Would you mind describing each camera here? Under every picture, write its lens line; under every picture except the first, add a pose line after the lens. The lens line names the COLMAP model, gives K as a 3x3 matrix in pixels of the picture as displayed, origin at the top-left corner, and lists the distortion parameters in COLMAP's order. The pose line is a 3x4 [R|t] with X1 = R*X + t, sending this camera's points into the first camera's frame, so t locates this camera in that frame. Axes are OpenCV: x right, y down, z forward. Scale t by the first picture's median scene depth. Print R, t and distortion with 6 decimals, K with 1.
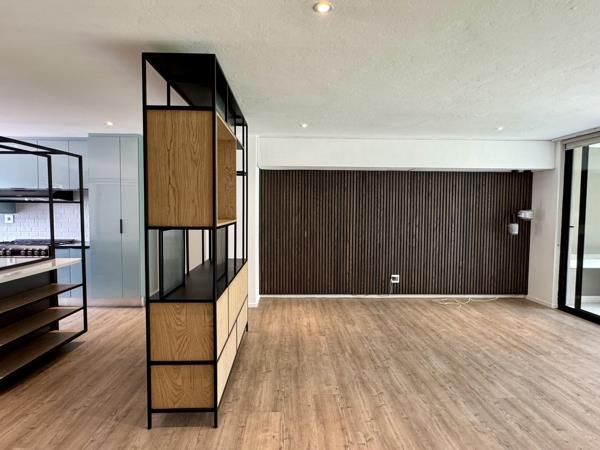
lens RADIAL K [[341.4, 0, 300.7], [0, 341.4, 227.1], [0, 0, 1]] dist [-0.000281, 0.001150]
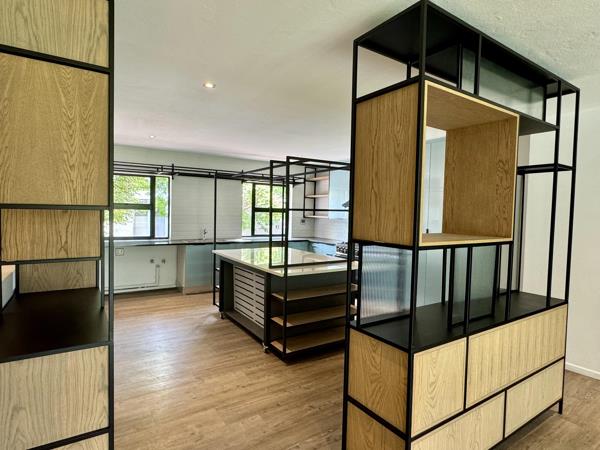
lens RADIAL K [[341.4, 0, 300.7], [0, 341.4, 227.1], [0, 0, 1]] dist [-0.000281, 0.001150]
pose [[0.526879, 0.044738, -0.848762, 0.210188], [-0.069611, 0.997530, 0.009369, -0.029650], [0.847085, 0.054147, 0.528692, 0.418656]]
